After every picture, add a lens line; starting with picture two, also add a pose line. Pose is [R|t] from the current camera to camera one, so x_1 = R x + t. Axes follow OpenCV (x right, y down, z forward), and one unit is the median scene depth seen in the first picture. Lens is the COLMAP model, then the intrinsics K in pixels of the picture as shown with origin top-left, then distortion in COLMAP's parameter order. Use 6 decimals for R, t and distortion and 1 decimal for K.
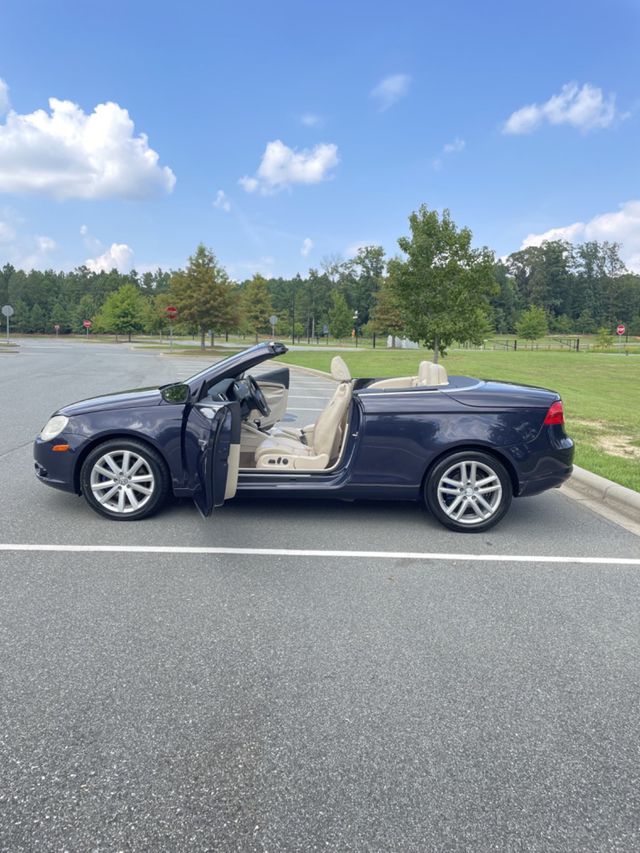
lens RADIAL K [[660.1, 0, 318.2], [0, 660.1, 428.2], [0, 0, 1]] dist [0.081612, -0.112872]
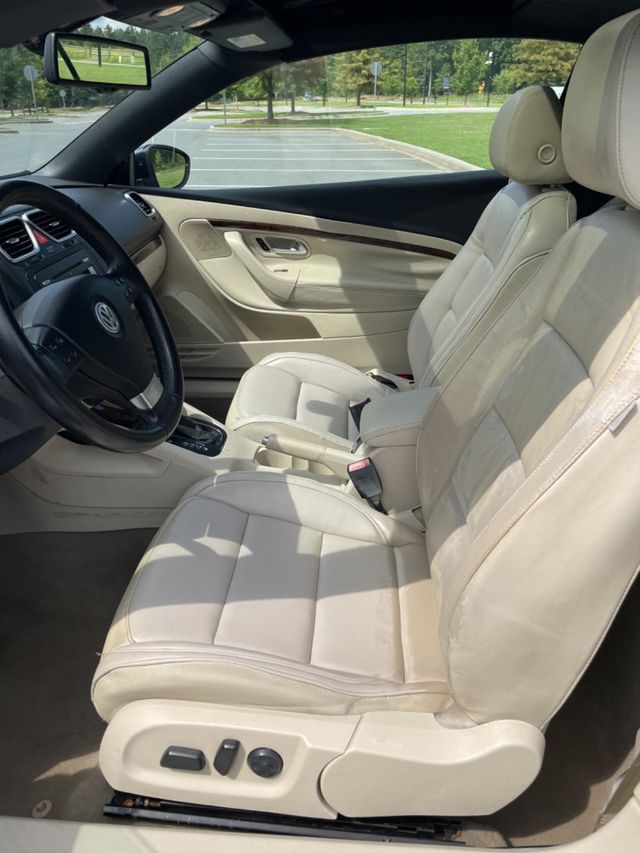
lens RADIAL K [[660.1, 0, 318.2], [0, 660.1, 428.2], [0, 0, 1]] dist [0.081612, -0.112872]
pose [[0.987331, 0.038256, -0.153992, -0.001066], [0.012055, 0.949609, 0.313205, -0.012004], [0.158214, -0.311094, 0.937117, 0.105638]]
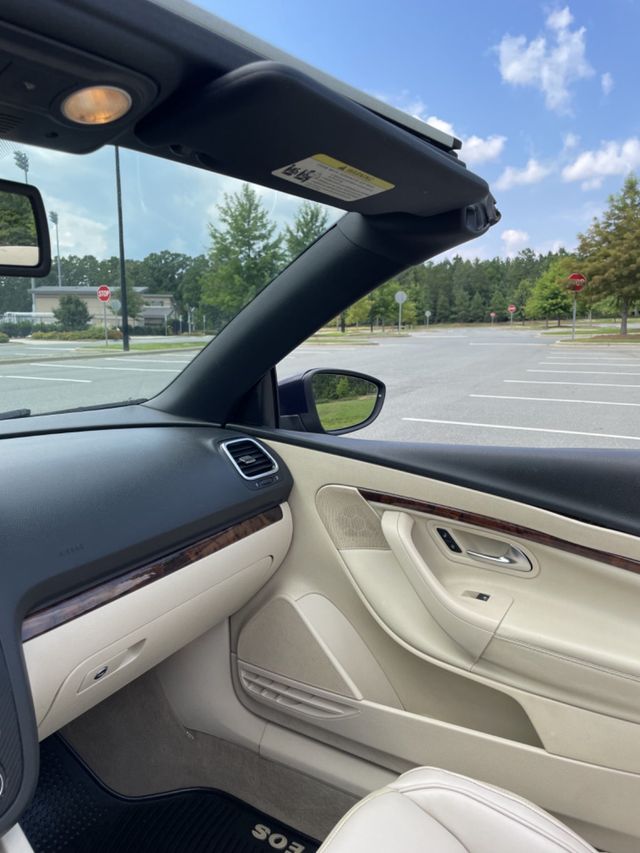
lens RADIAL K [[660.1, 0, 318.2], [0, 660.1, 428.2], [0, 0, 1]] dist [0.081612, -0.112872]
pose [[0.794428, 0.064523, -0.603921, -0.001230], [-0.053451, 0.997910, 0.036304, -0.013108], [0.605001, 0.003439, 0.796217, 0.115449]]
